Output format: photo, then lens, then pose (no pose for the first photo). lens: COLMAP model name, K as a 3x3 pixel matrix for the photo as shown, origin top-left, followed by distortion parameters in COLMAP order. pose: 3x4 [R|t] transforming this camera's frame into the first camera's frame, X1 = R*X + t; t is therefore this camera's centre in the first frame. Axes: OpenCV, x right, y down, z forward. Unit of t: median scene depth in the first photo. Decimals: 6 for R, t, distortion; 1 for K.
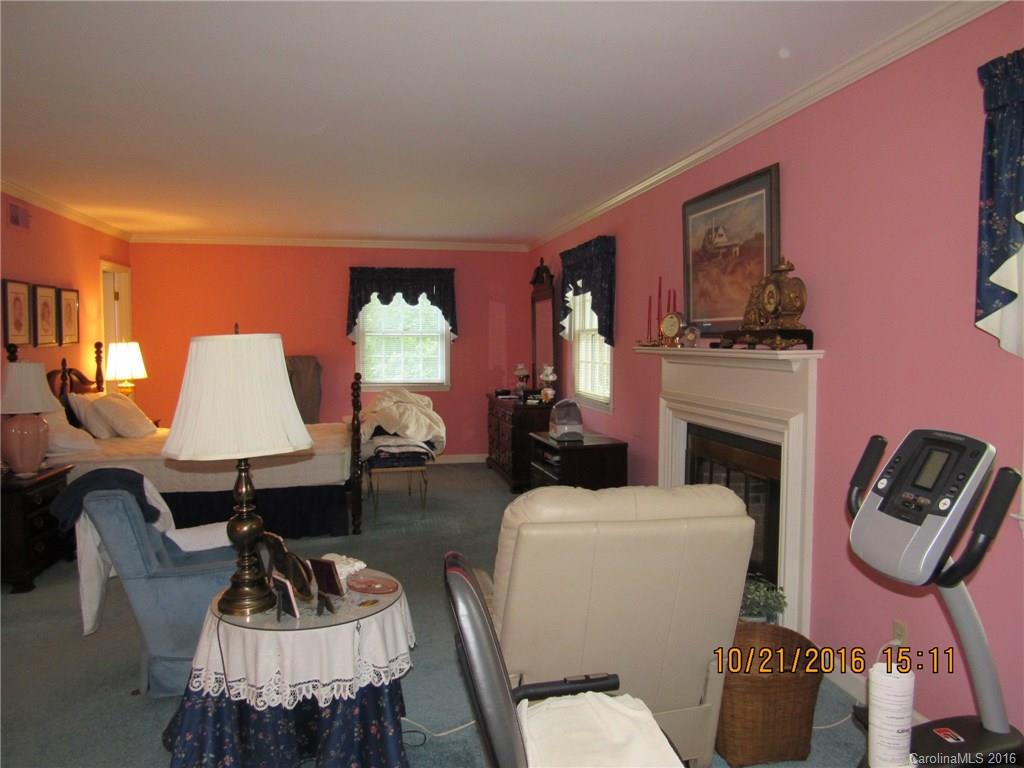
lens RADIAL K [[730.7, 0, 513.0], [0, 730.7, 381.9], [0, 0, 1]] dist [-0.010604, -0.004713]
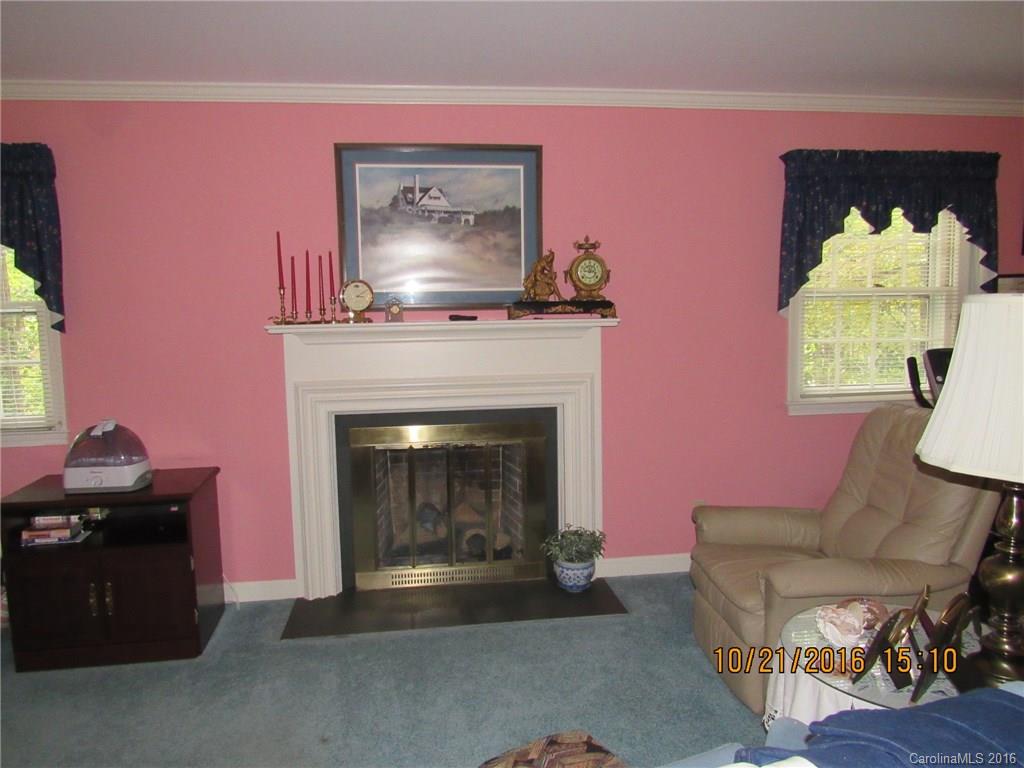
lens RADIAL K [[730.7, 0, 512.3], [0, 730.7, 383.2], [0, 0, 1]] dist [-0.010604, -0.004713]
pose [[0.080739, -0.113306, 0.990274, -0.673908], [0.073658, 0.991479, 0.107438, -0.063741], [-0.994010, 0.064267, 0.088397, 0.873772]]
